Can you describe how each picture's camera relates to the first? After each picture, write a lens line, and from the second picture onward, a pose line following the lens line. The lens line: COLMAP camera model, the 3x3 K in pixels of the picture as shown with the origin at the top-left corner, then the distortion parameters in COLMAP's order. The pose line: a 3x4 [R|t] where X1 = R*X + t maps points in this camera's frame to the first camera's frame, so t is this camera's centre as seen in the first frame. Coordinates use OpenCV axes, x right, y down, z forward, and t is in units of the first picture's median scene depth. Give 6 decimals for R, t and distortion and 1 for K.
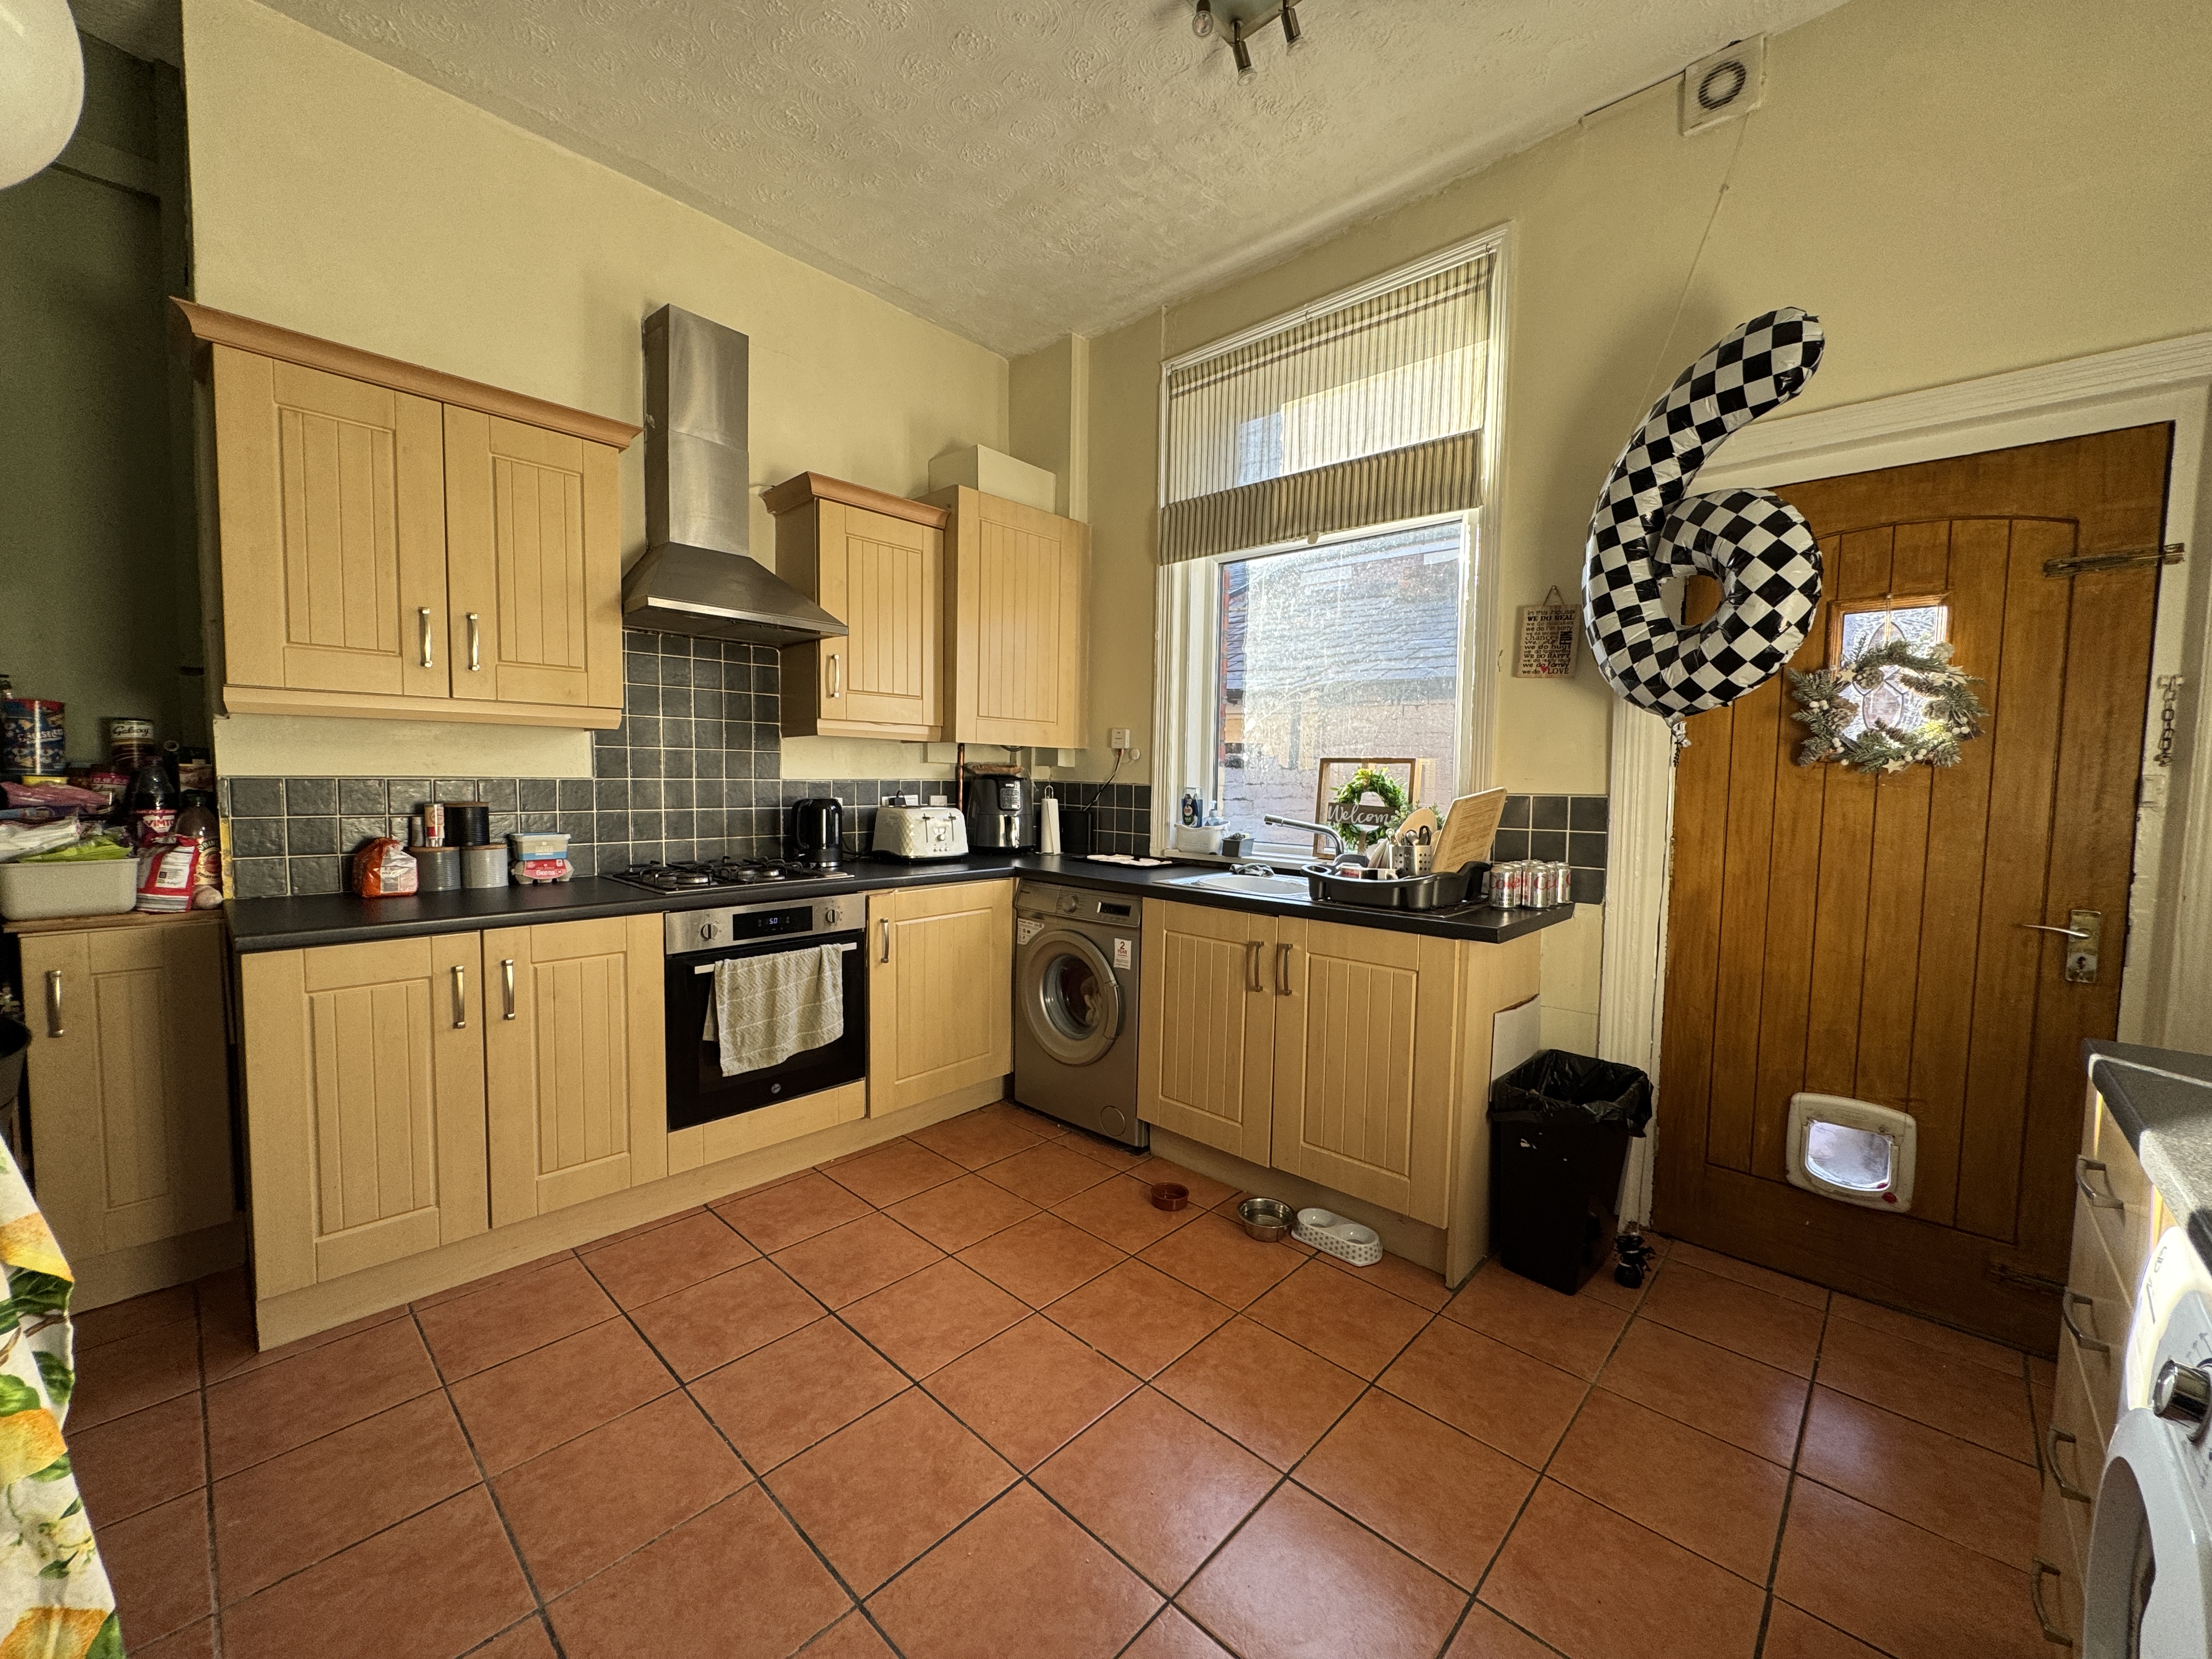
lens RADIAL K [[889.2, 0, 1106.7], [0, 889.2, 832.1], [0, 0, 1]] dist [-0.002249, -0.000003]
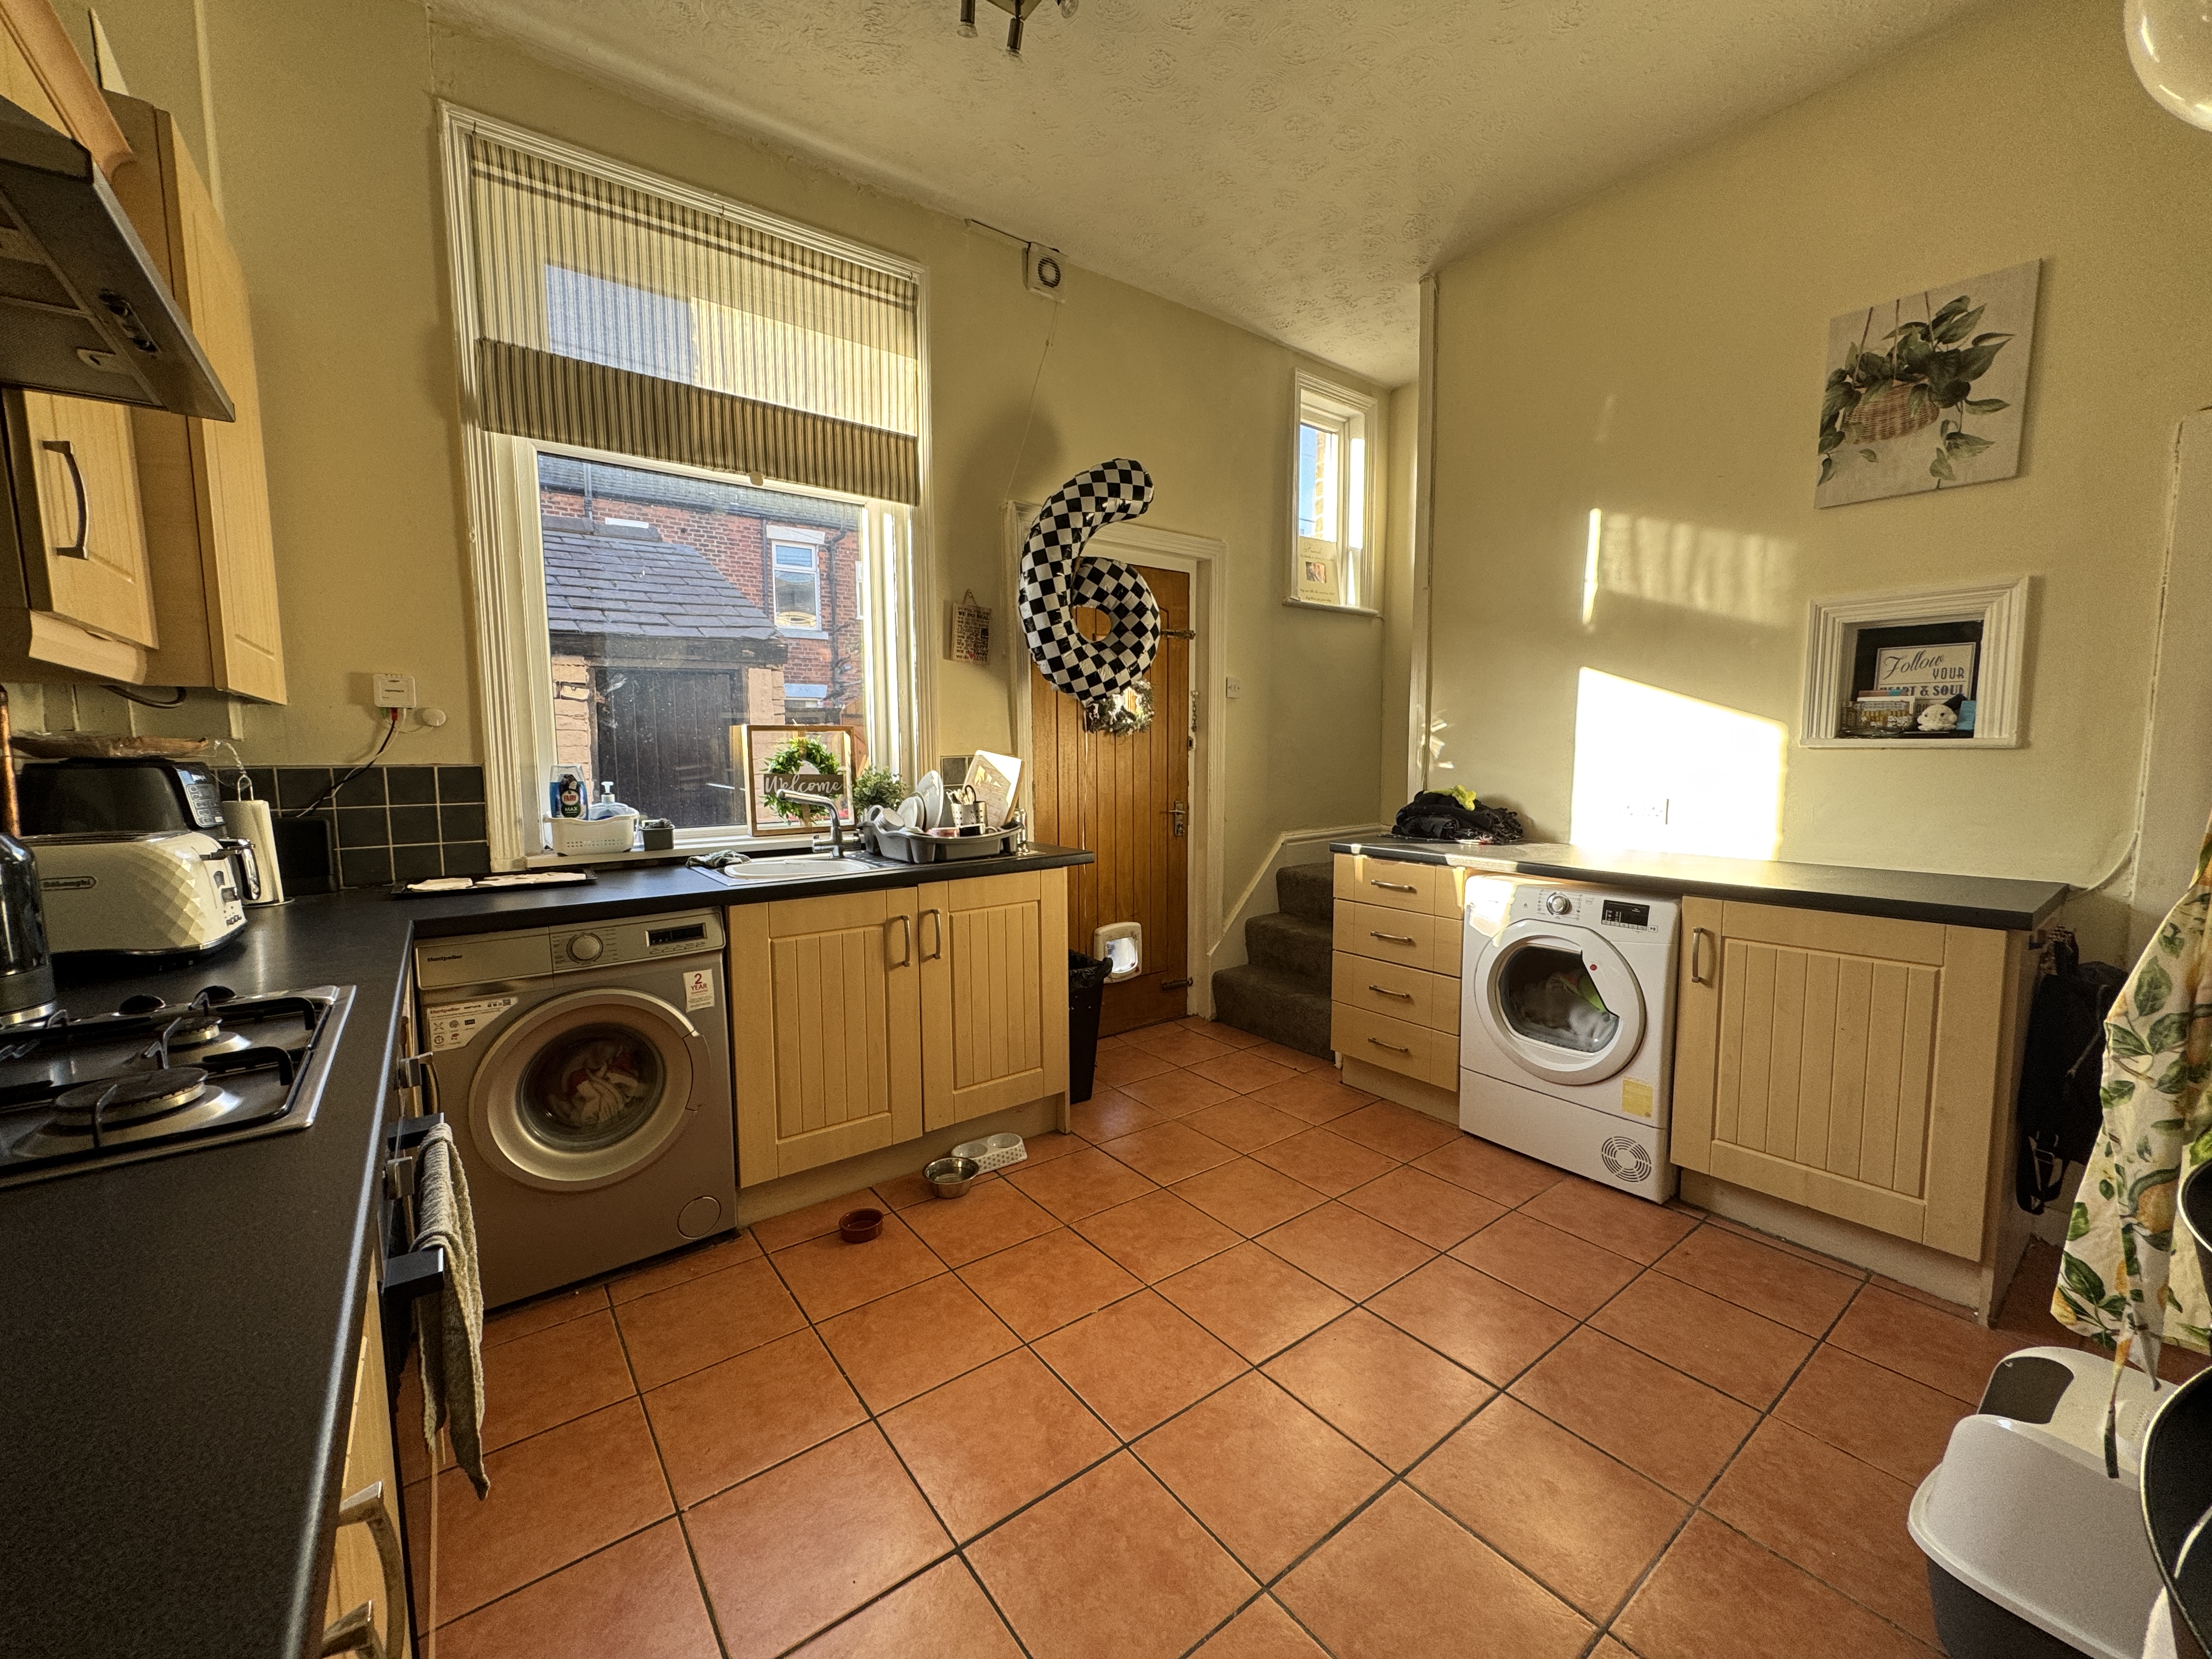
lens RADIAL K [[889.2, 0, 1106.7], [0, 889.2, 832.1], [0, 0, 1]] dist [-0.002249, -0.000003]
pose [[0.155860, -0.114269, 0.981147, -0.731162], [0.074638, 0.991809, 0.103654, -0.051663], [-0.984955, 0.057075, 0.163112, 0.611266]]
